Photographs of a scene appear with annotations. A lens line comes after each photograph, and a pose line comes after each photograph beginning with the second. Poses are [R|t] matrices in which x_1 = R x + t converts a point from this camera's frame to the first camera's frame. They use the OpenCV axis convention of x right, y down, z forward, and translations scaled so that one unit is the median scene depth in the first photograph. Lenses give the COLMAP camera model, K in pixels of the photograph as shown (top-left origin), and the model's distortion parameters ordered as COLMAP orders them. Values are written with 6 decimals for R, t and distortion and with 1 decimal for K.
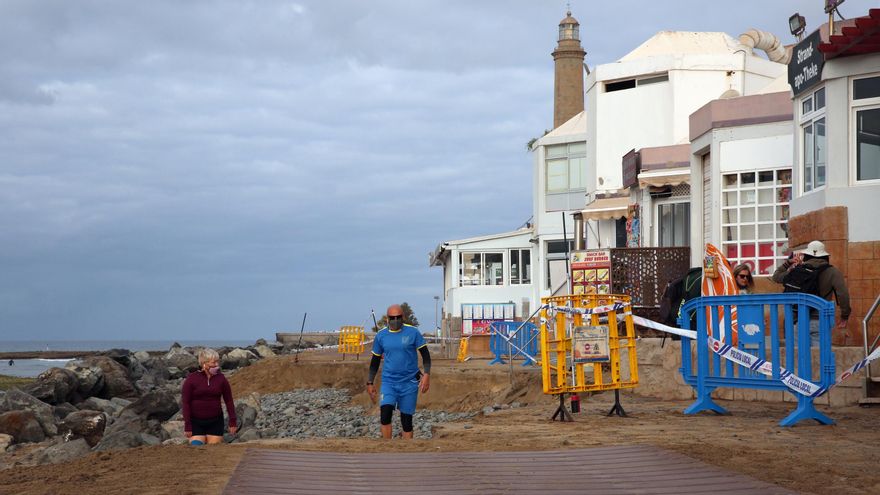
lens RADIAL K [[1530.6, 0, 440.0], [0, 1530.6, 247.5], [0, 0, 1]] dist [0.334583, 0.004625]
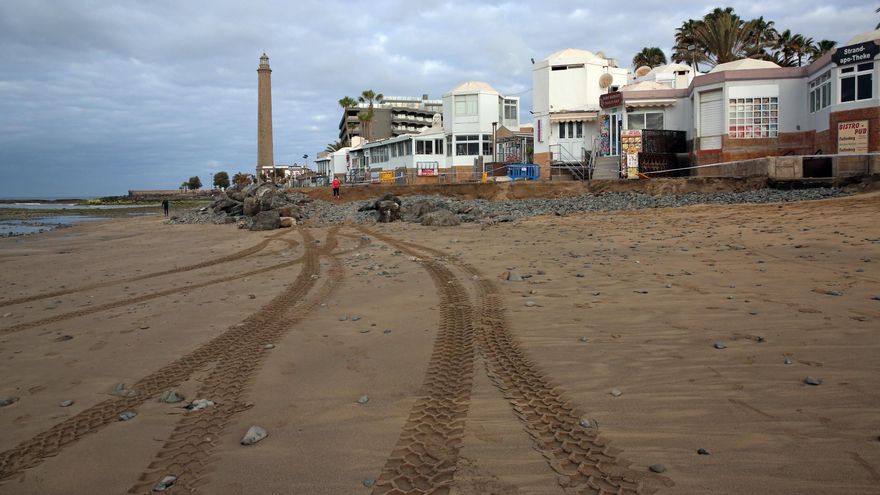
lens RADIAL K [[628.3, 0, 454.7], [0, 628.3, 205.3], [0, 0, 1]] dist [-0.132686, 0.140632]
pose [[0.921675, -0.015506, 0.387653, -0.426660], [-0.015687, 0.996894, 0.077172, 0.038690], [-0.387645, -0.077209, 0.918569, 0.140747]]
